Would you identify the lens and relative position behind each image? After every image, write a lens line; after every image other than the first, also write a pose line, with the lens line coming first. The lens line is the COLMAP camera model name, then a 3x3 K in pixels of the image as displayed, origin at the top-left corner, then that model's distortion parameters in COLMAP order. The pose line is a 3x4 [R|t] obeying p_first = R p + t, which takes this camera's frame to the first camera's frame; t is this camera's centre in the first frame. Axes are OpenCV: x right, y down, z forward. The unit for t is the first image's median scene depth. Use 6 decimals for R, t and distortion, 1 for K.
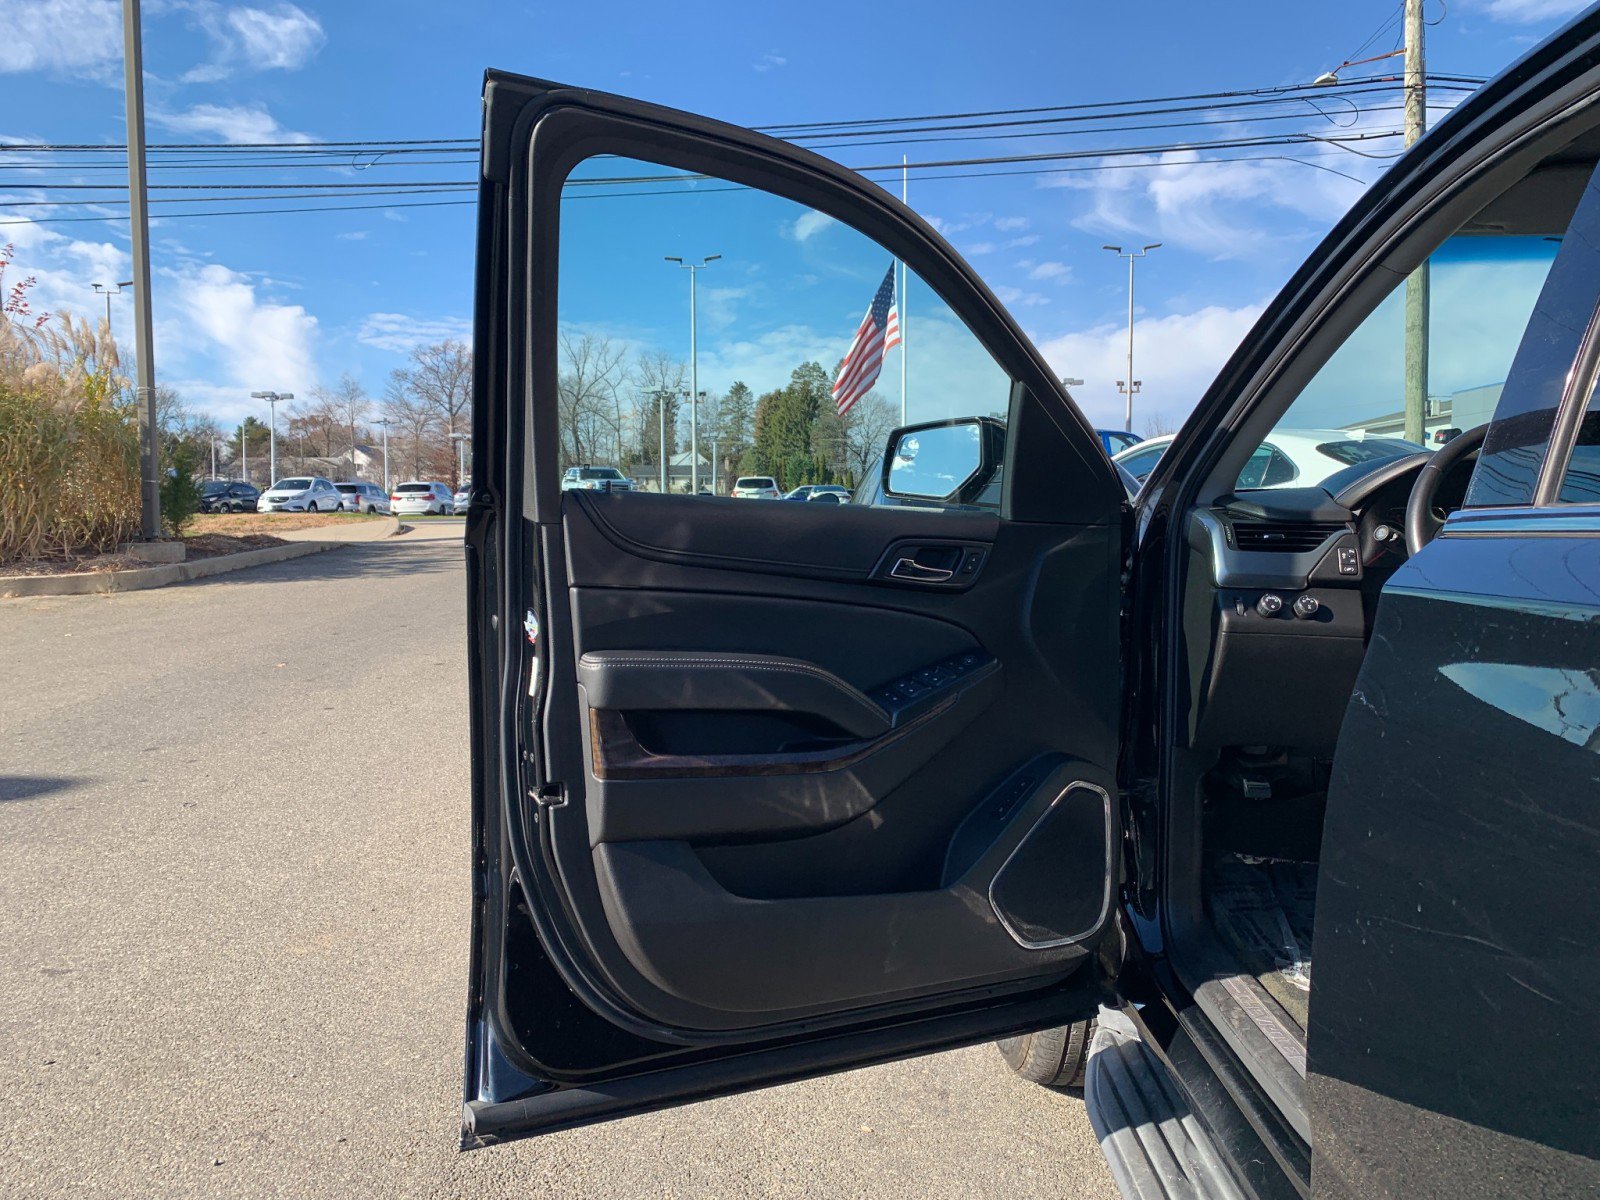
lens RADIAL K [[1221.5, 0, 800.0], [0, 1221.5, 600.0], [0, 0, 1]] dist [0.018686, -0.051809]
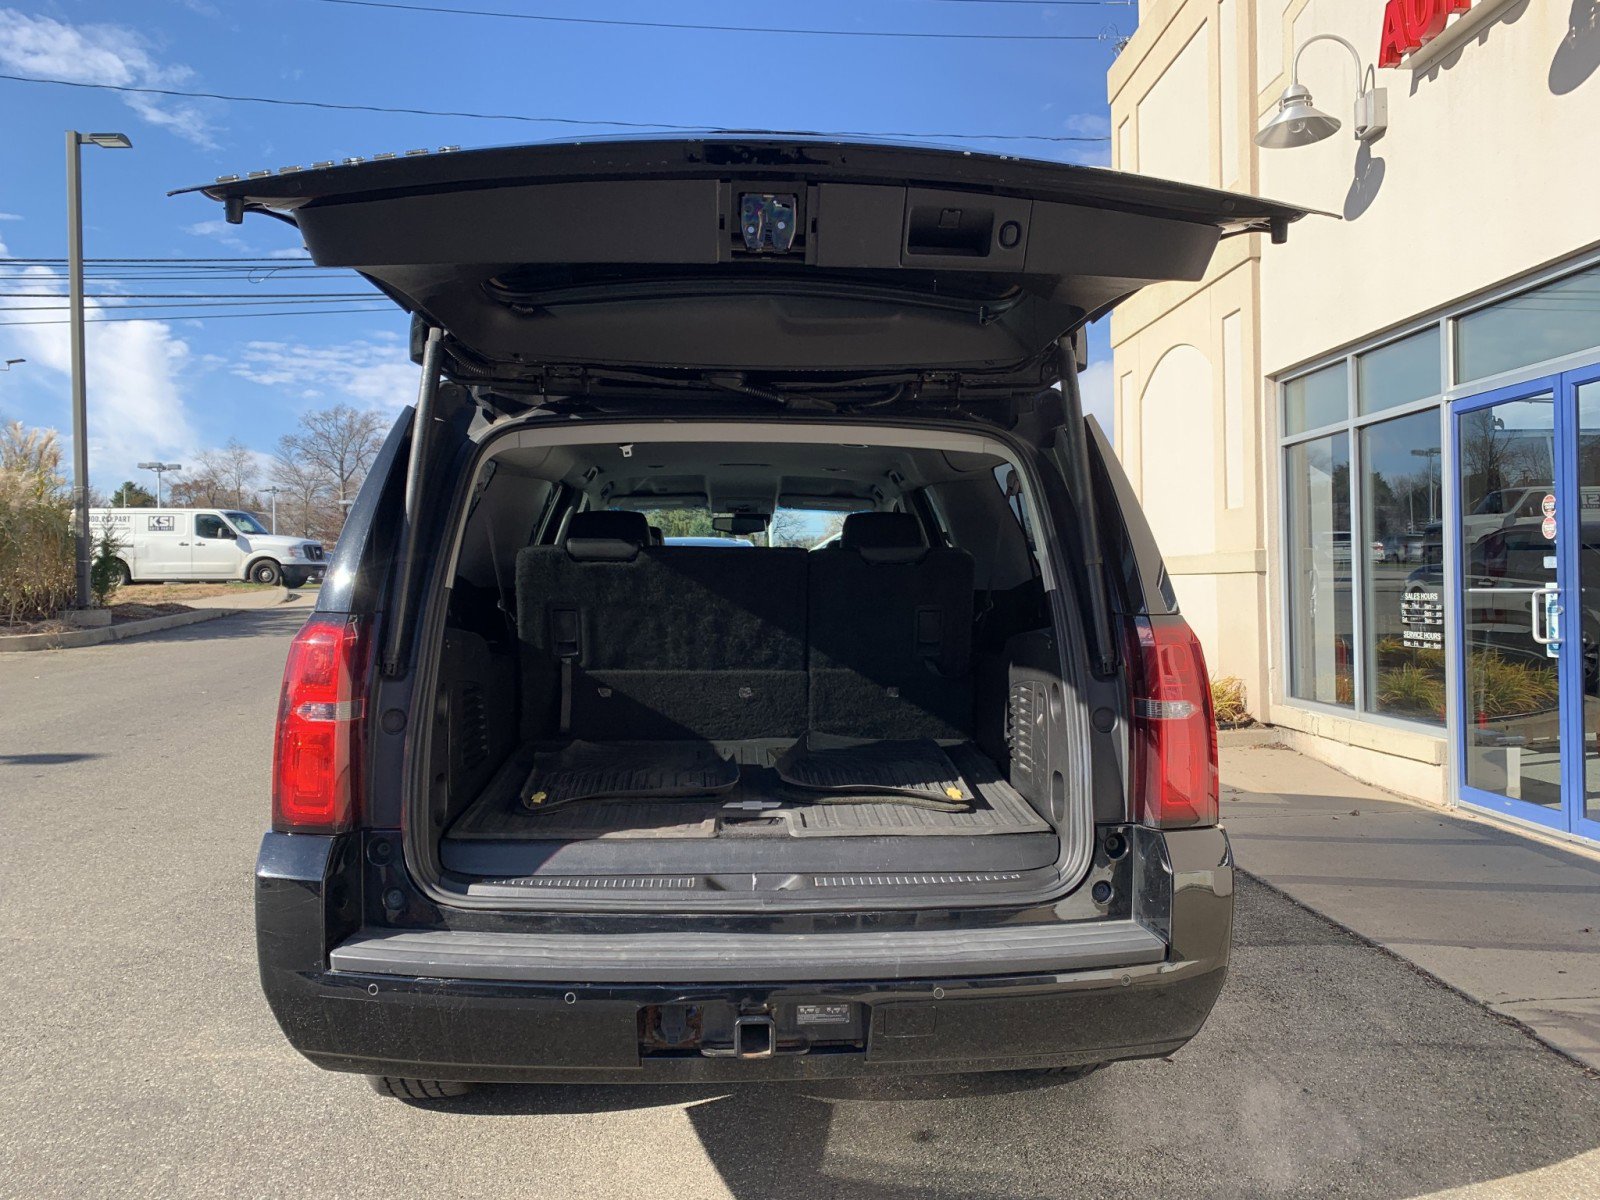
lens RADIAL K [[1282.2, 0, 817.5], [0, 1282.2, 598.3], [0, 0, 1]] dist [0.002579, 0.001950]
pose [[0.997067, -0.010916, 0.075757, 0.037334], [0.014868, 0.998547, -0.051795, 0.006335], [-0.075081, 0.052770, 0.995780, -0.115114]]
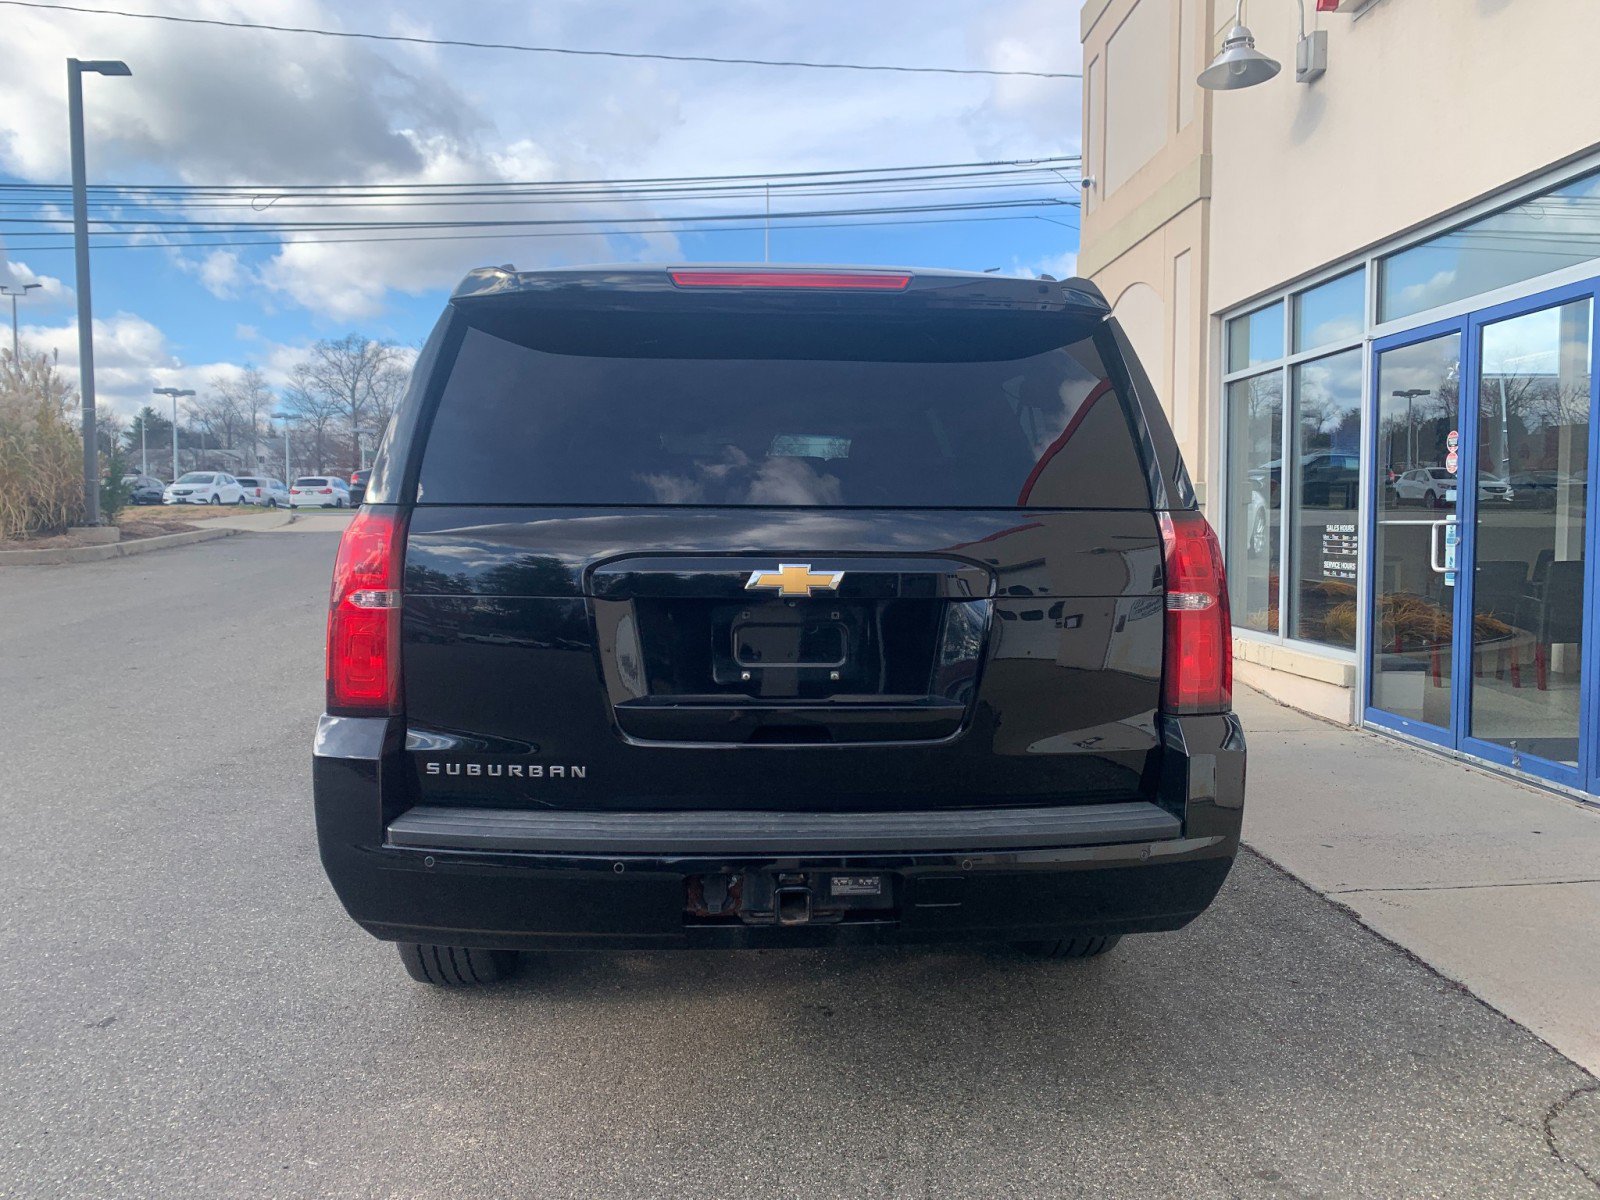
lens RADIAL K [[1255.2, 0, 800.0], [0, 1255.2, 600.0], [0, 0, 1]] dist [-0.000241, 0.009364]
pose [[0.998250, 0.001757, 0.059110, 0.045604], [-0.001866, 0.999997, 0.001793, 0.008439], [-0.059106, -0.001900, 0.998250, -0.121901]]
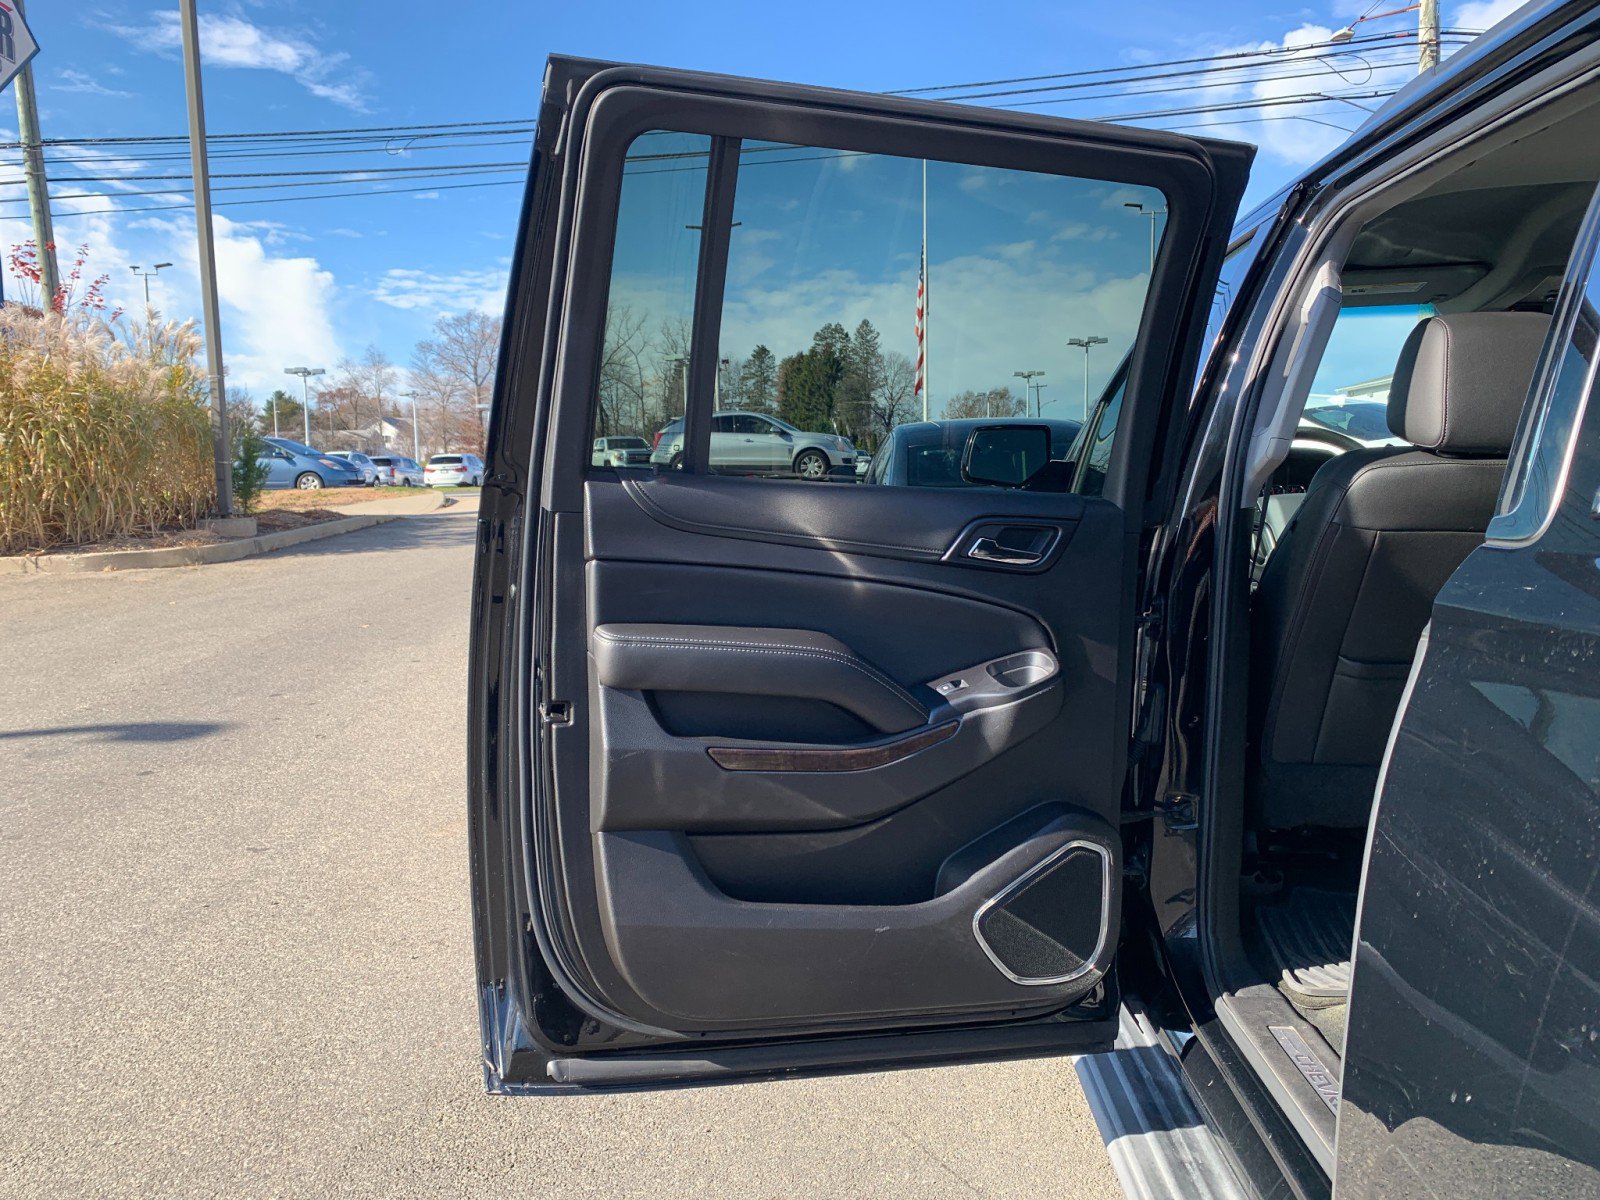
lens RADIAL K [[1226.5, 0, 783.0], [0, 1226.5, 621.7], [0, 0, 1]] dist [0.032698, -0.074559]
pose [[0.999282, -0.013825, -0.035279, 0.000806], [0.015450, 0.998812, 0.046221, 0.000466], [0.034598, -0.046732, 0.998308, -0.025768]]
